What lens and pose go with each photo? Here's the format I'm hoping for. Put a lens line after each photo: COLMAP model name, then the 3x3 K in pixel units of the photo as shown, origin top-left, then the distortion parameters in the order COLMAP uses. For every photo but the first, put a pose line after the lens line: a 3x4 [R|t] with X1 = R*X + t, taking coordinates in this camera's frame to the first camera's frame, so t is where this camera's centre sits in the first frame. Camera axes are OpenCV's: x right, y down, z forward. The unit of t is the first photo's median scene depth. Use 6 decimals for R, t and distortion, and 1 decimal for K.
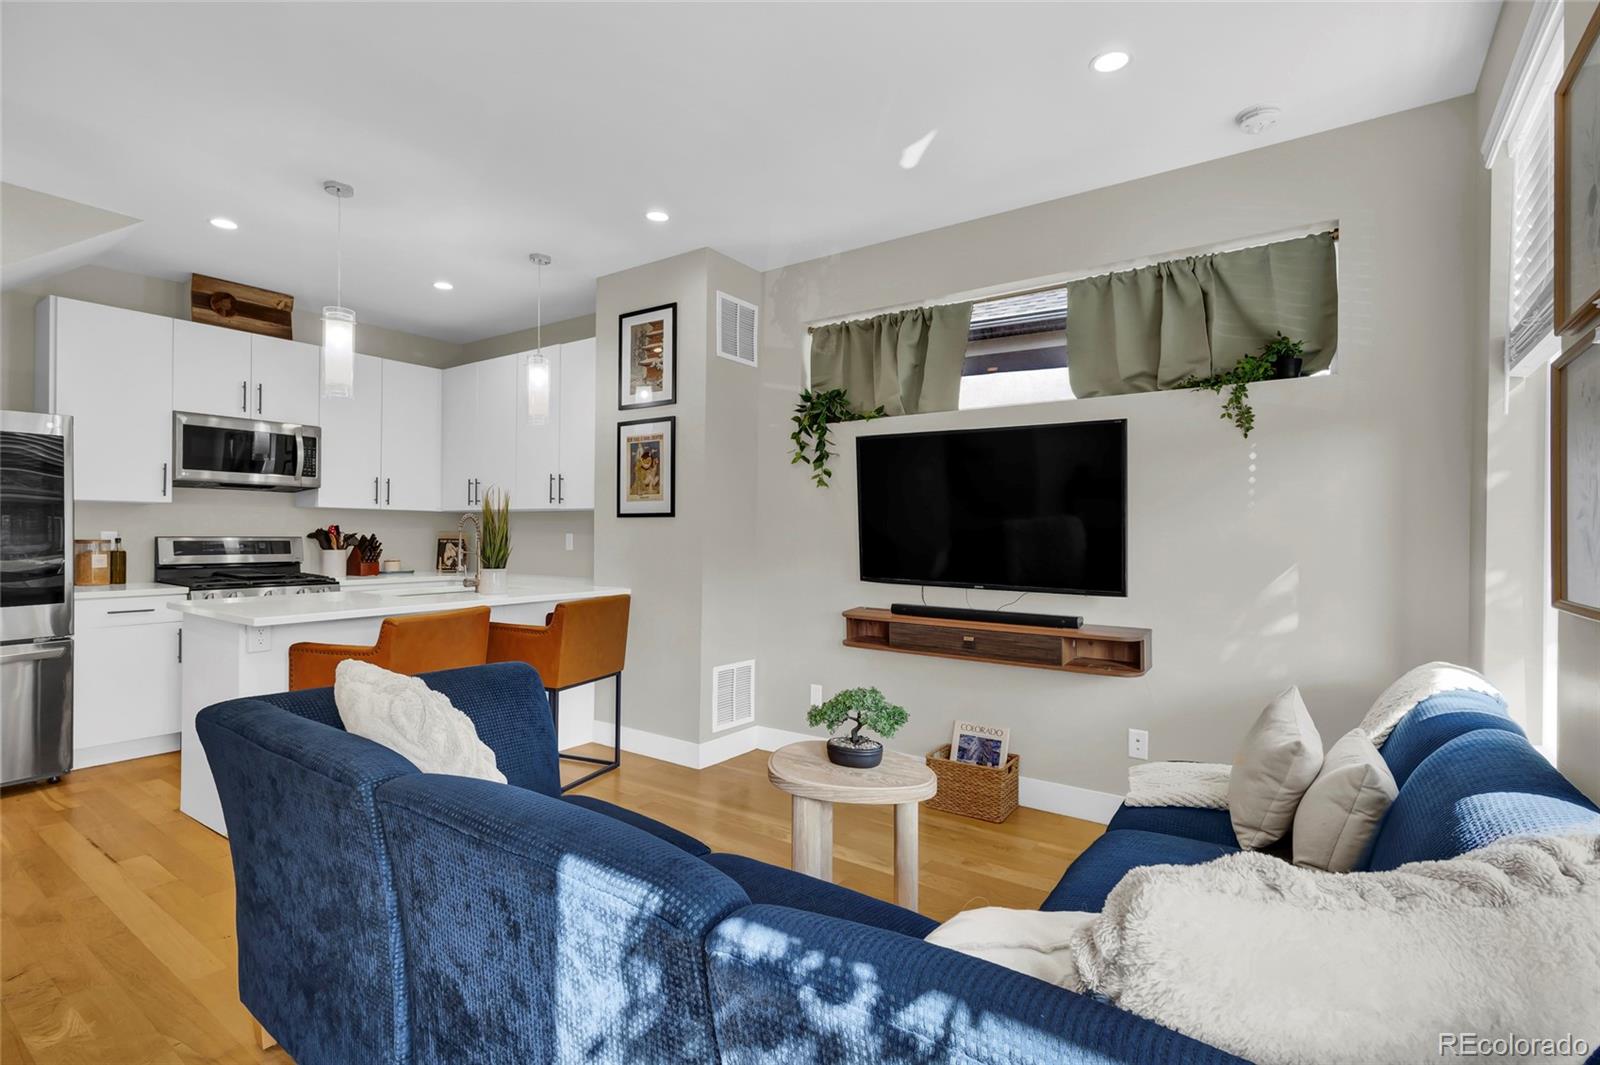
lens RADIAL K [[751.9, 0, 797.2], [0, 751.9, 530.7], [0, 0, 1]] dist [0.007603, -0.000739]
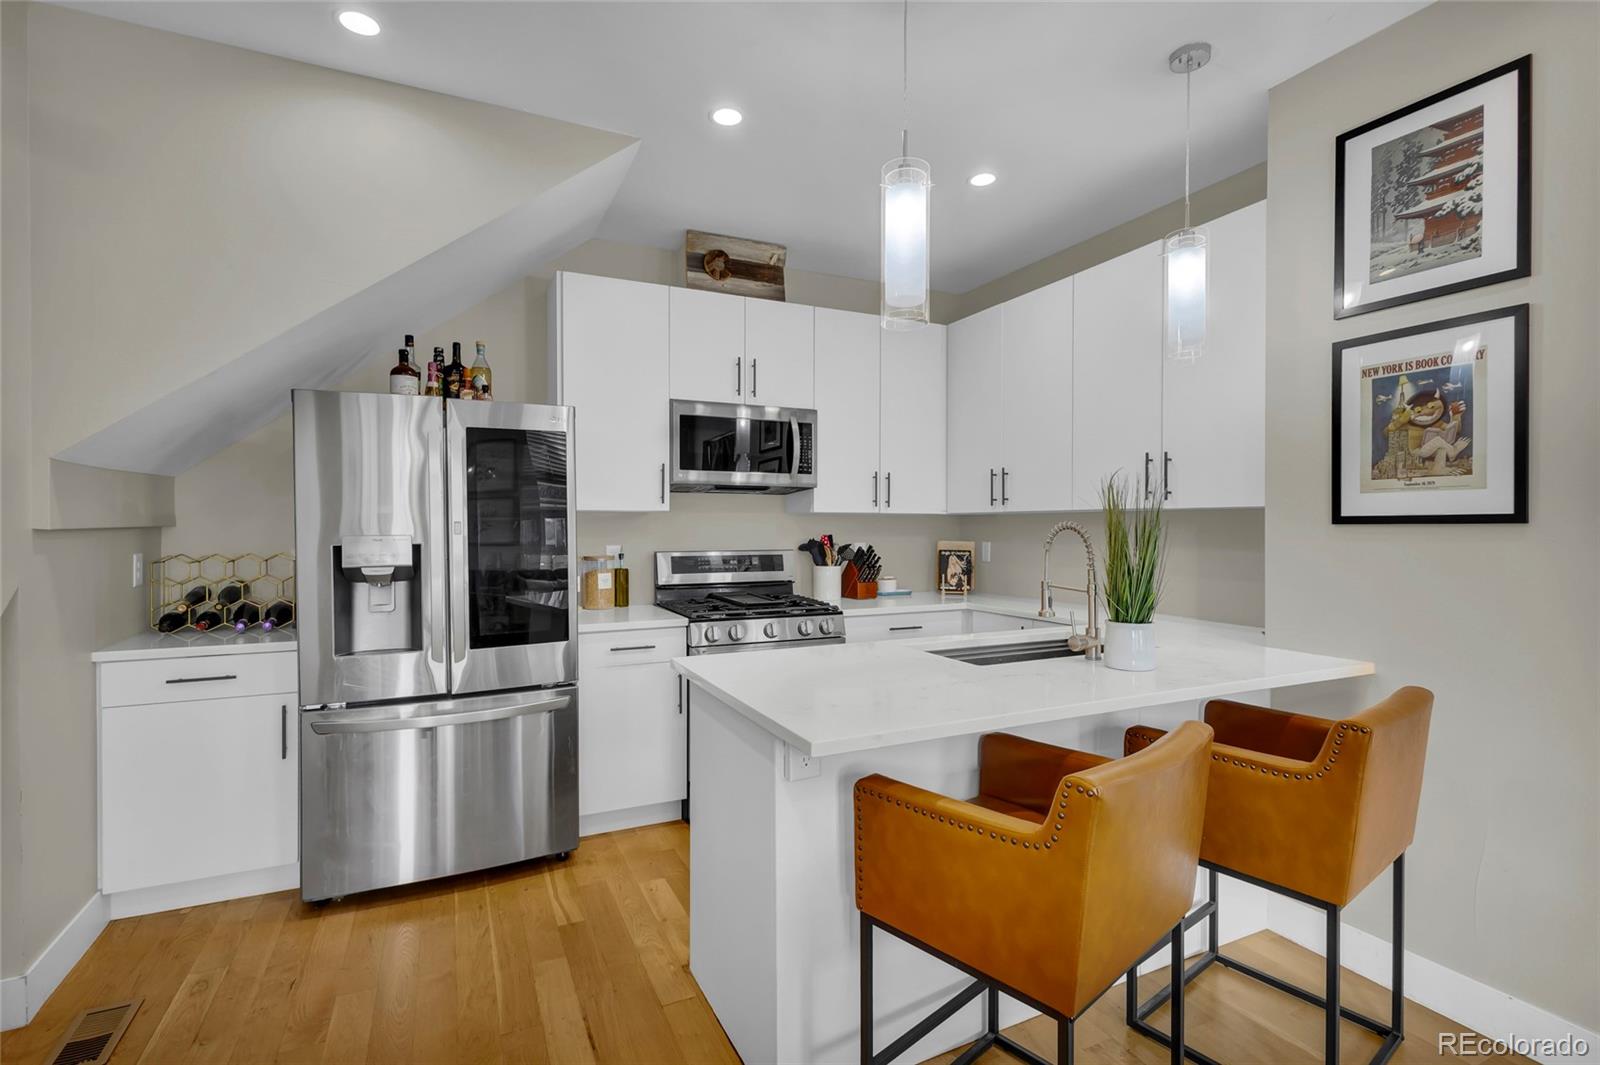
lens RADIAL K [[751.9, 0, 797.2], [0, 751.9, 530.7], [0, 0, 1]] dist [0.007603, -0.000739]
pose [[0.872152, -0.005242, -0.489207, -0.308409], [0.008606, 0.999952, 0.004628, -0.018461], [0.489160, -0.008246, 0.872155, 0.356261]]
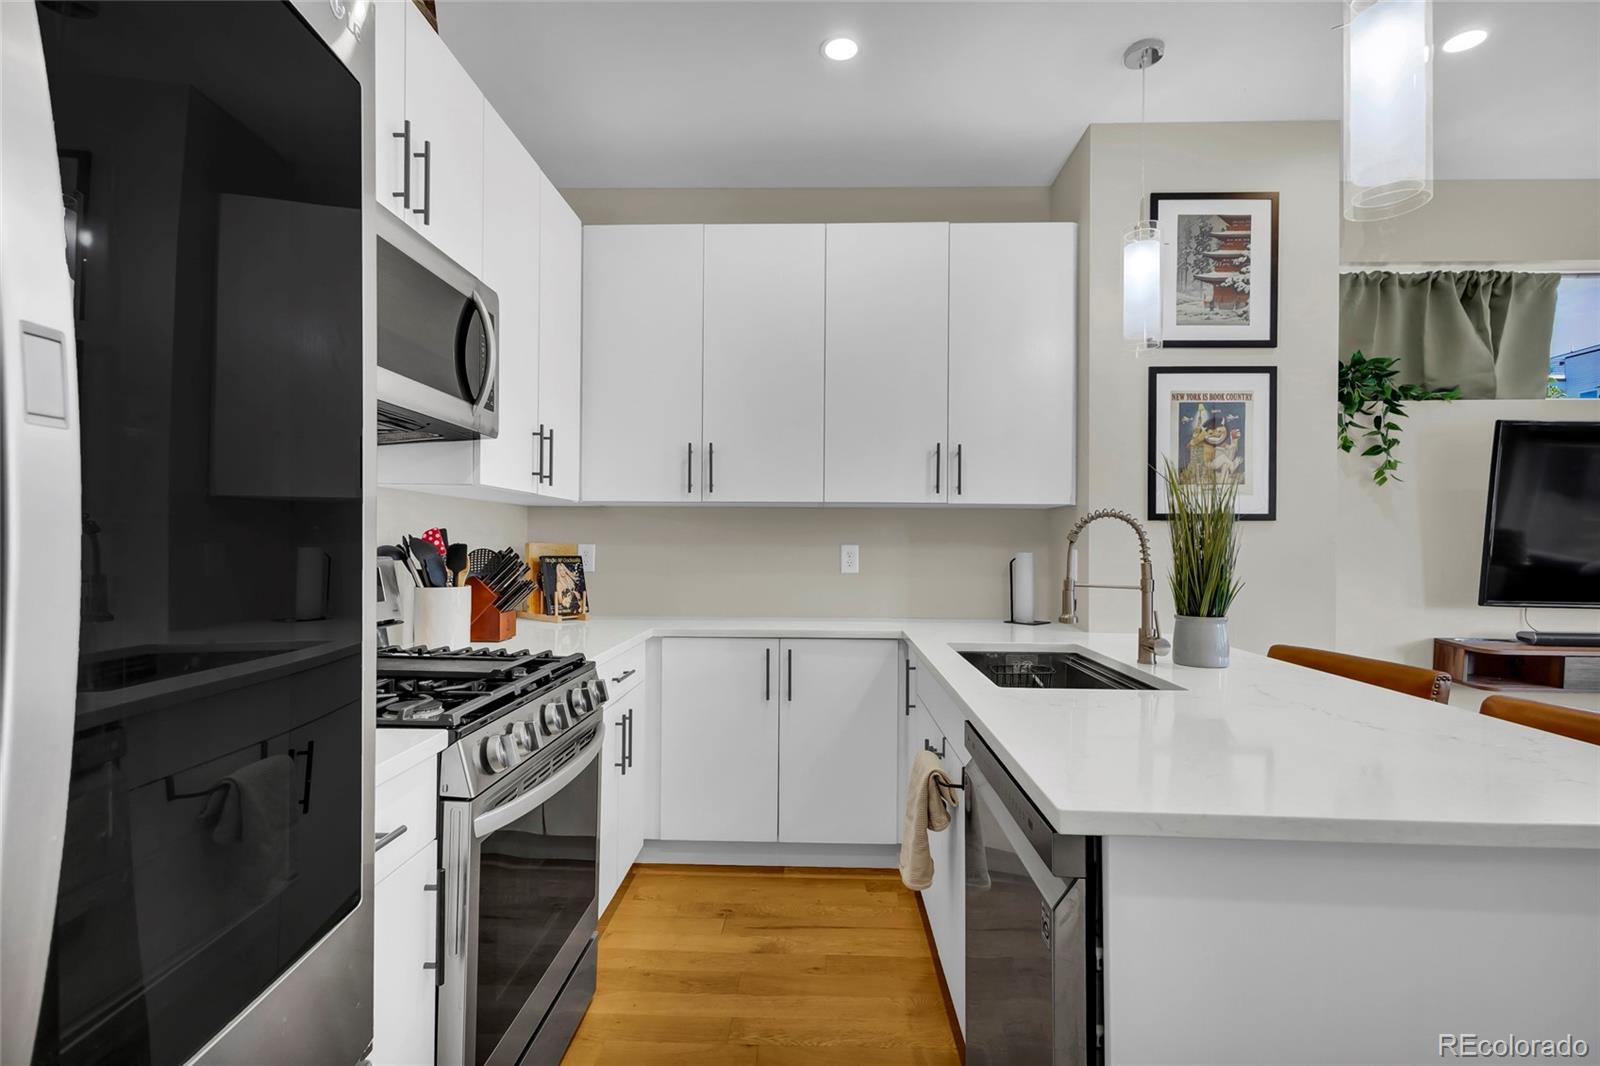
lens RADIAL K [[750.7, 0, 799.3], [0, 750.7, 542.5], [0, 0, 1]] dist [0.006457, -0.000513]
pose [[0.836362, -0.001747, 0.548175, -0.821165], [-0.001088, 0.999988, 0.004848, -0.001753], [-0.548177, -0.004651, 0.836350, 0.640831]]
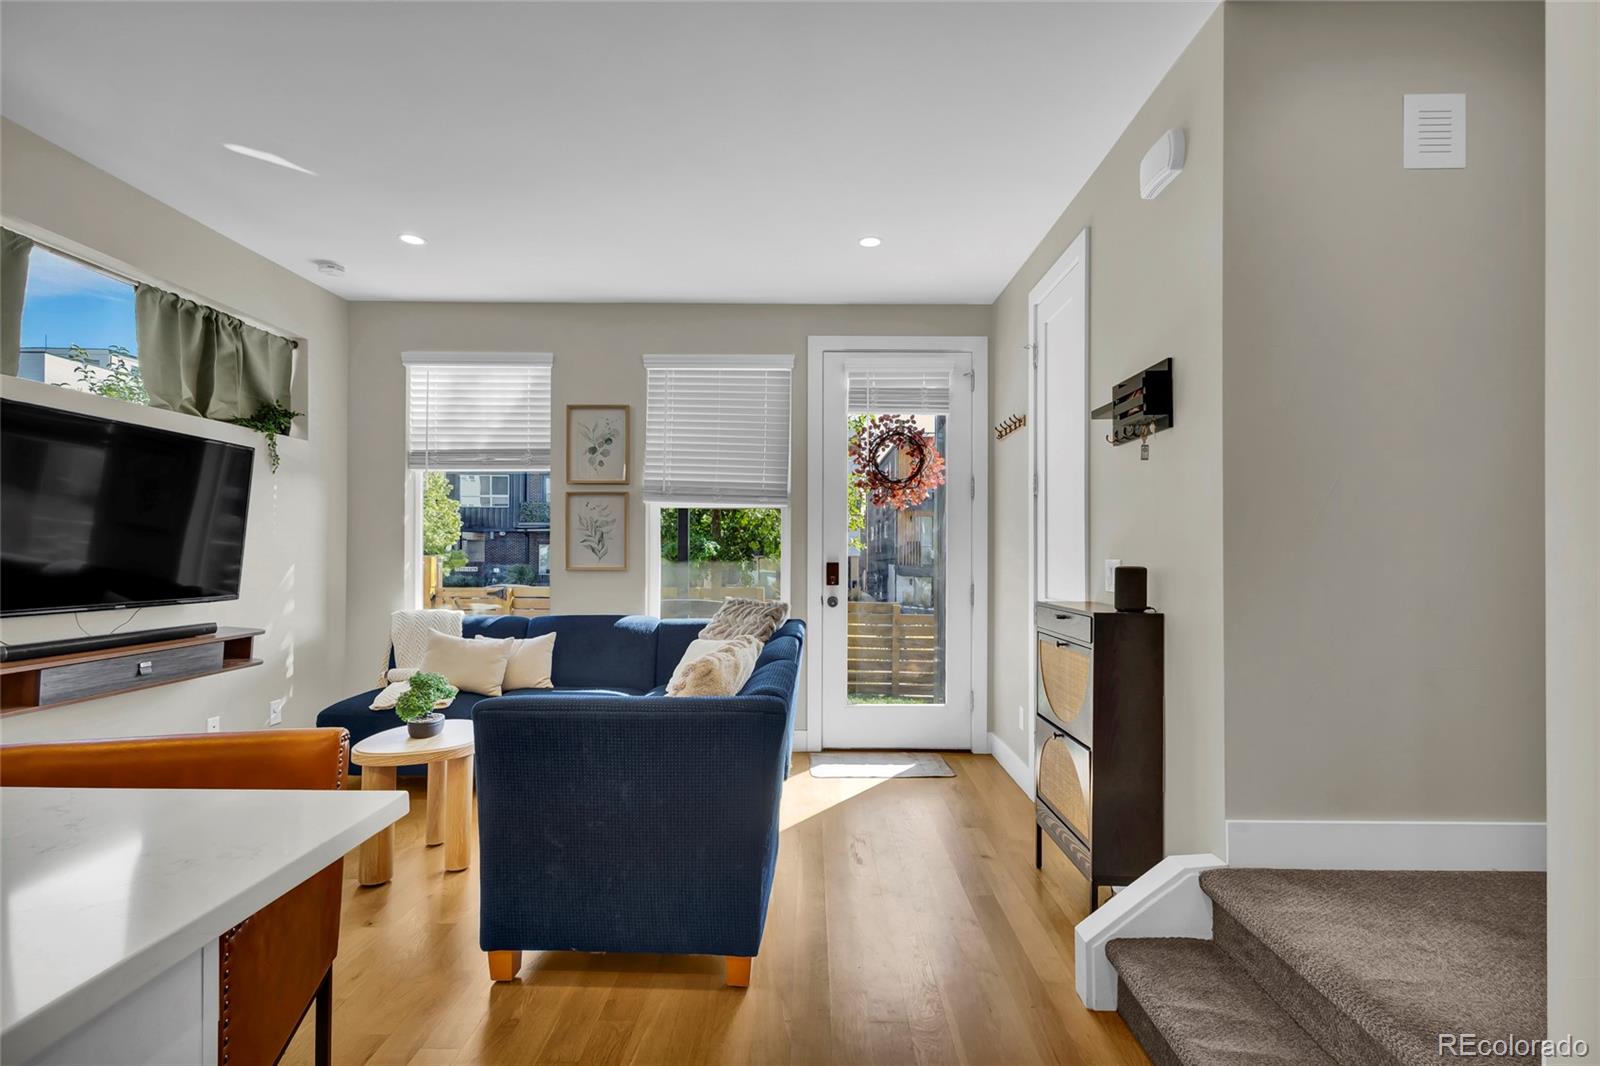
lens RADIAL K [[756.9, 0, 800.7], [0, 756.9, 545.8], [0, 0, 1]] dist [0.005762, -0.000290]
pose [[-0.572633, -0.004512, 0.819799, -0.723446], [-0.008103, 0.999967, -0.000156, -0.000807], [-0.819772, -0.006733, -0.572651, 0.680897]]
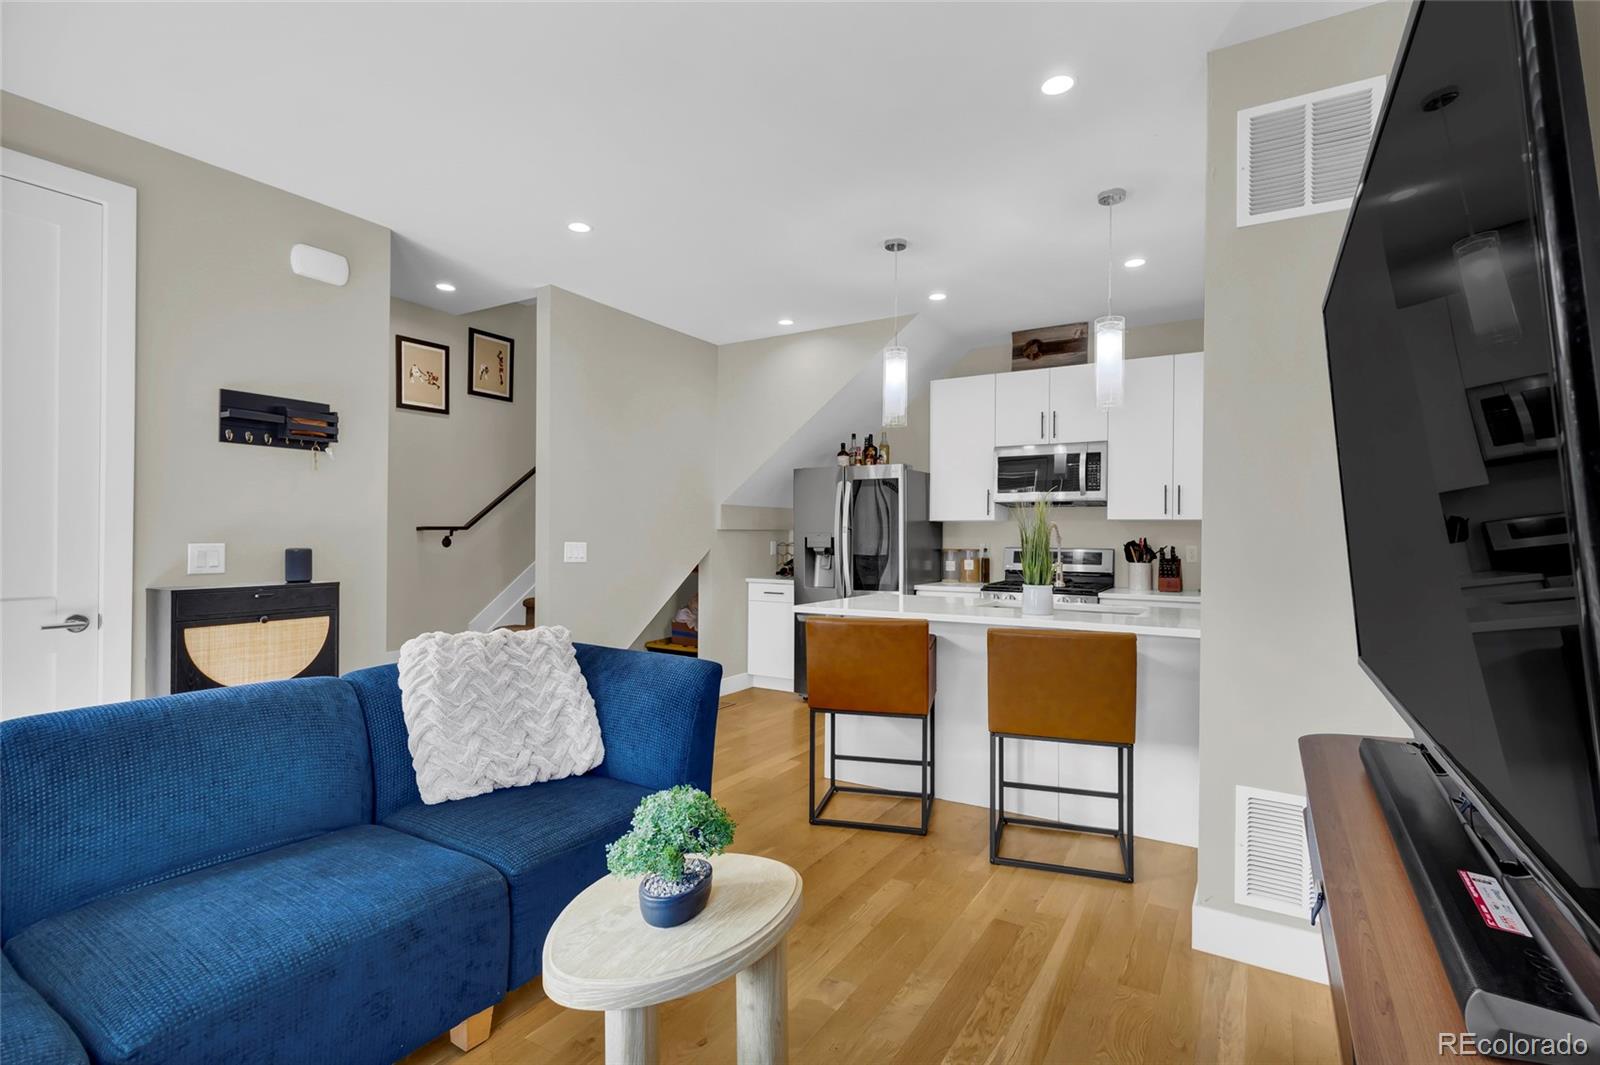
lens RADIAL K [[751.9, 0, 797.2], [0, 751.9, 530.7], [0, 0, 1]] dist [0.007603, -0.000739]
pose [[0.056589, -0.017161, -0.998250, 0.406989], [-0.005446, 0.999832, -0.017497, 0.004063], [0.998383, 0.006426, 0.056486, 0.605186]]
